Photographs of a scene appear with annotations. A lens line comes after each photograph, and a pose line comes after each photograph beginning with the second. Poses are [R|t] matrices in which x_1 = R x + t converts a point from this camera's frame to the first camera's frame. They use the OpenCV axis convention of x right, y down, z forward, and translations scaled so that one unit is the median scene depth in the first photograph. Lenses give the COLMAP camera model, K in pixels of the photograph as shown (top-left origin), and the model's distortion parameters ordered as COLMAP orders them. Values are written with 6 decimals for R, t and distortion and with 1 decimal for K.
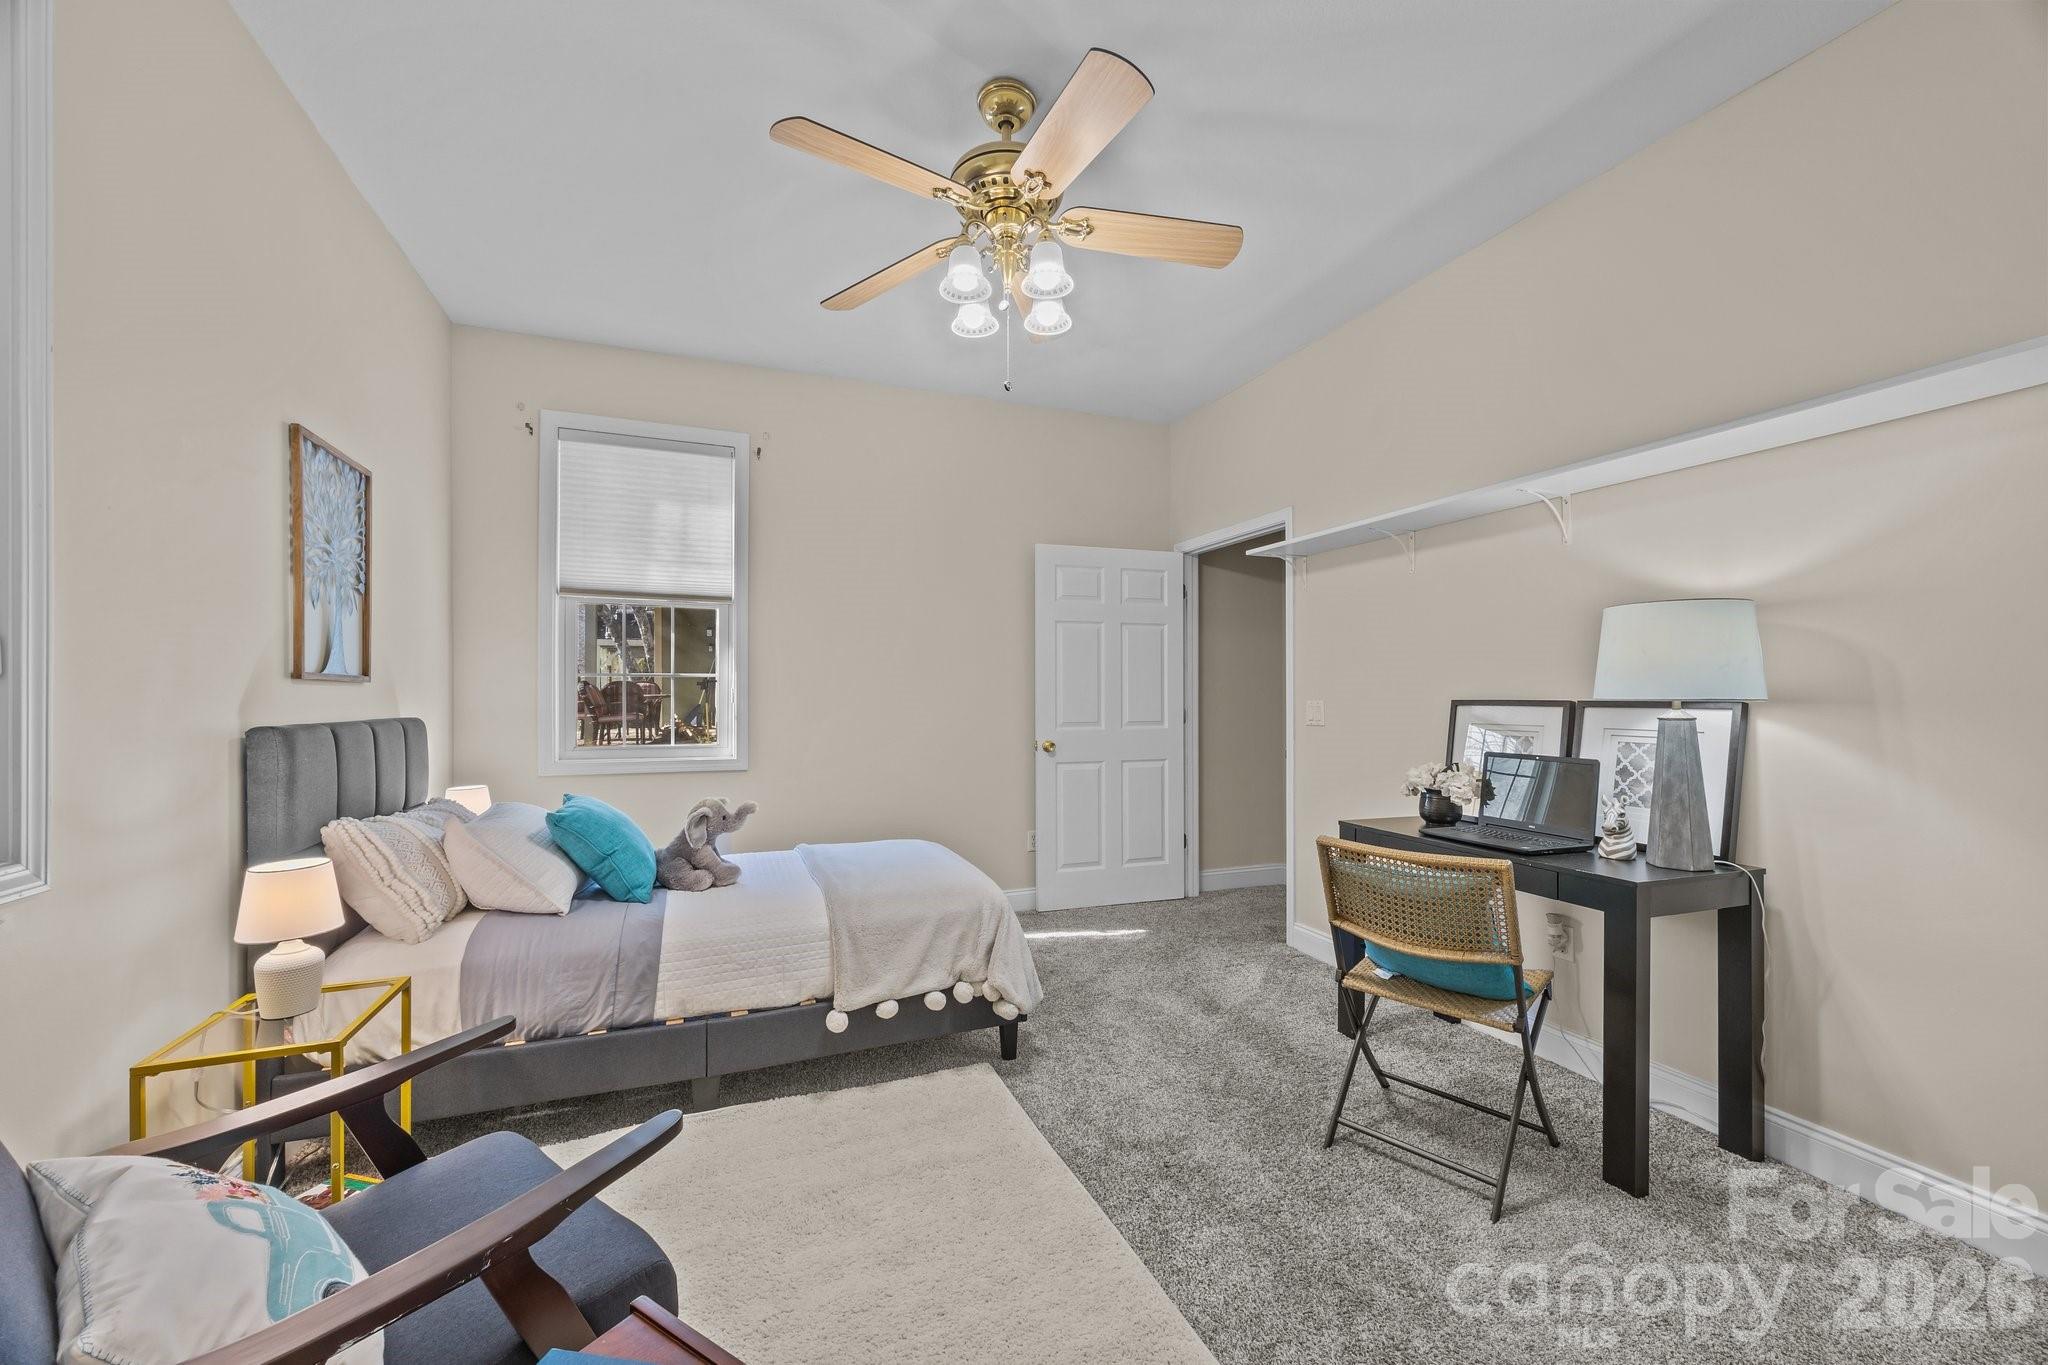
lens RADIAL K [[785.3, 0, 1025.3], [0, 785.3, 691.3], [0, 0, 1]] dist [0.000510, -0.000075]
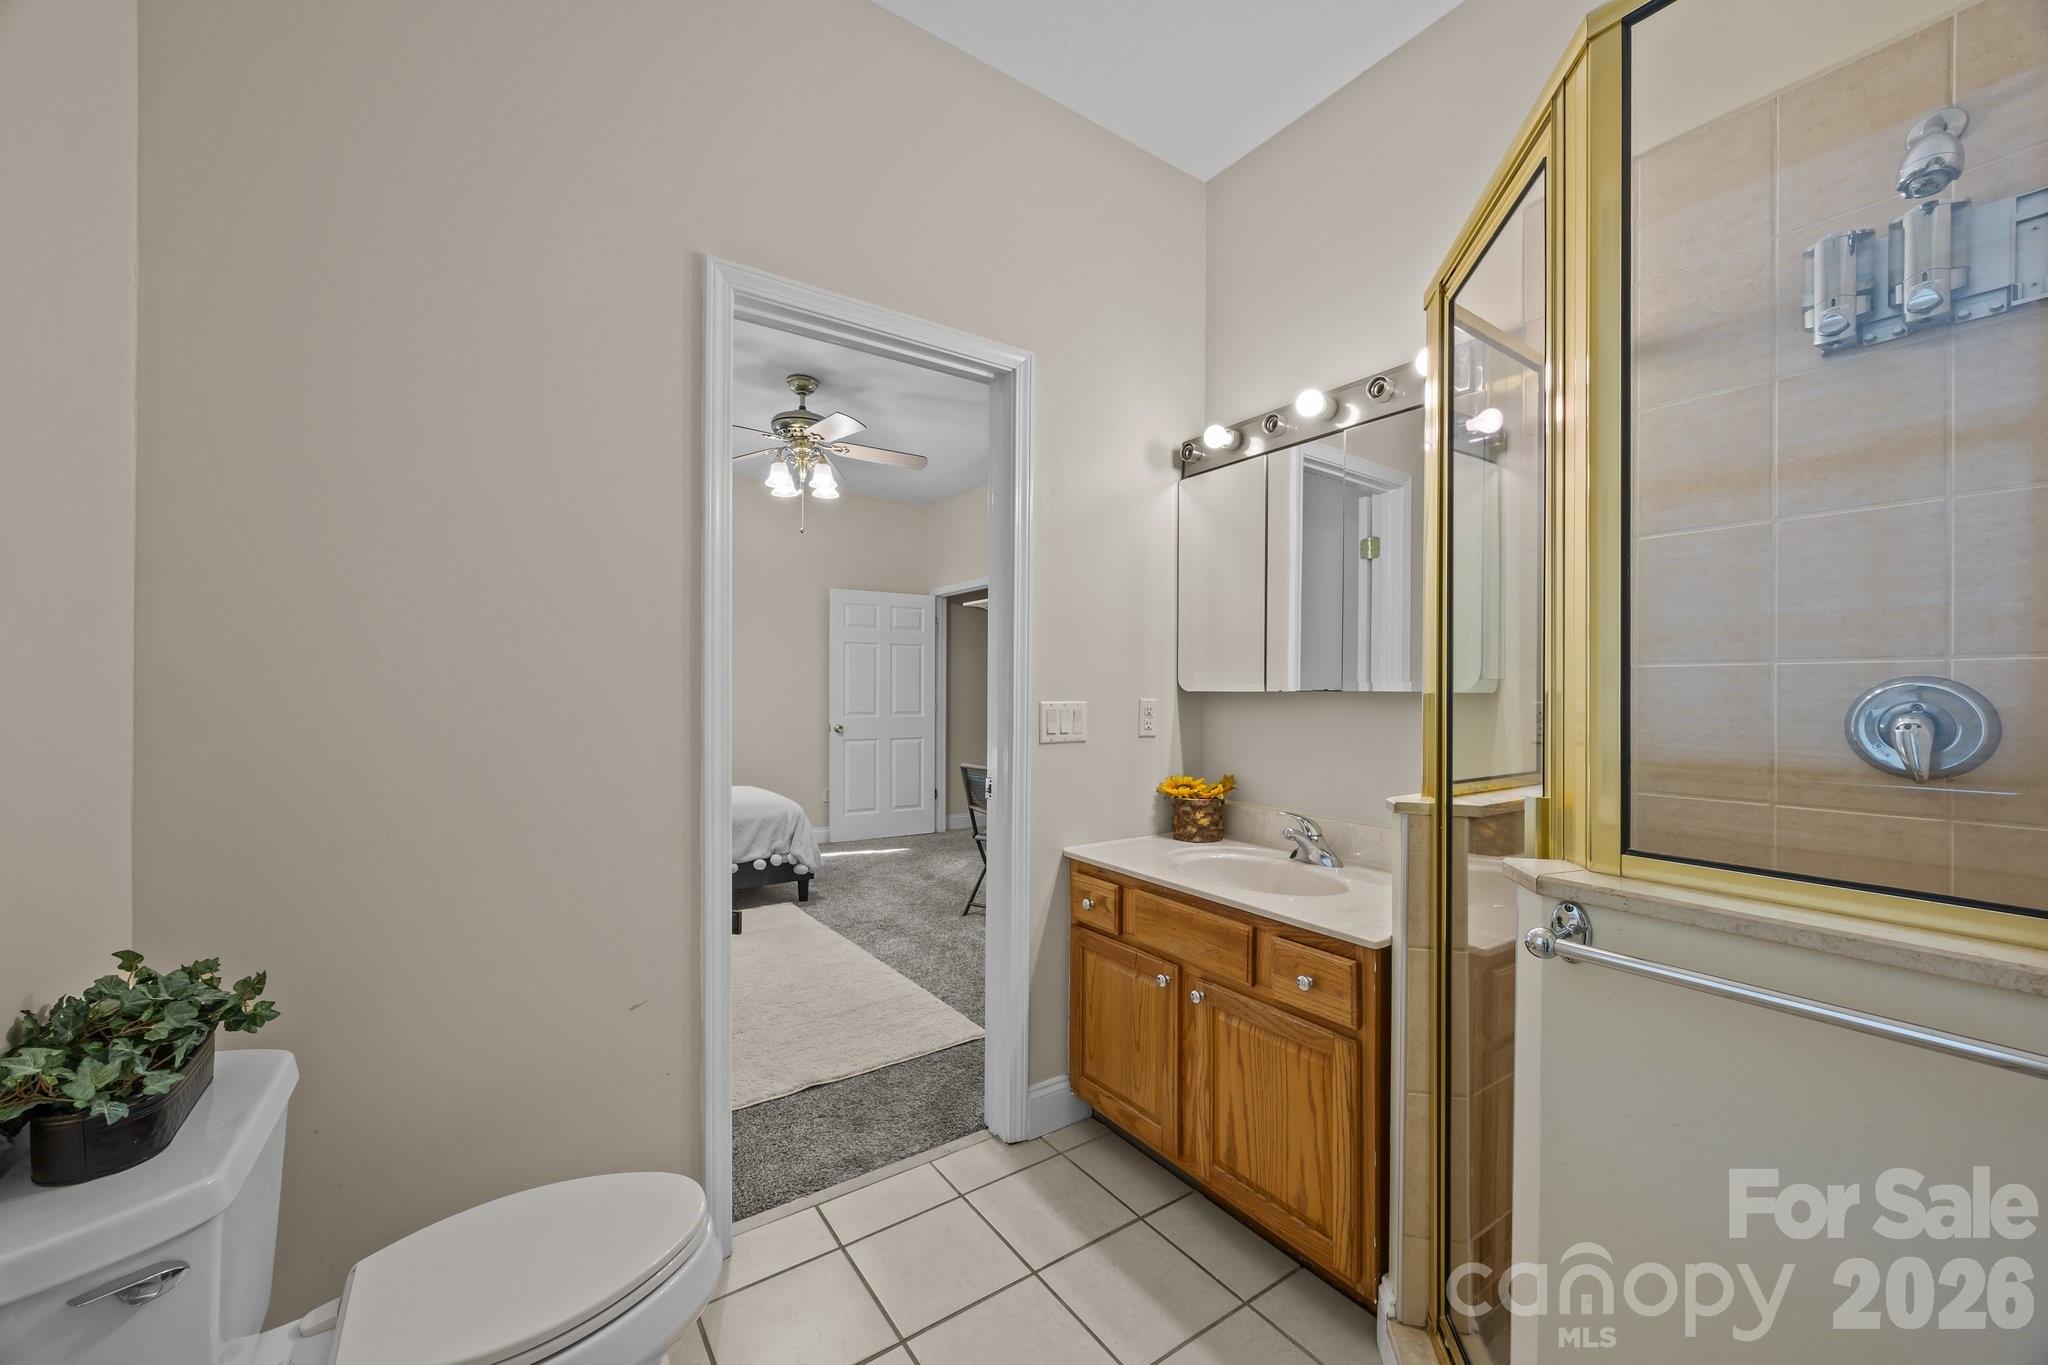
lens RADIAL K [[785.3, 0, 1025.3], [0, 785.3, 691.3], [0, 0, 1]] dist [0.000510, -0.000075]
pose [[0.974237, 0.005338, 0.225464, 0.065570], [-0.005610, 0.999984, 0.000565, -0.002213], [-0.225457, -0.001816, 0.974251, -0.835156]]
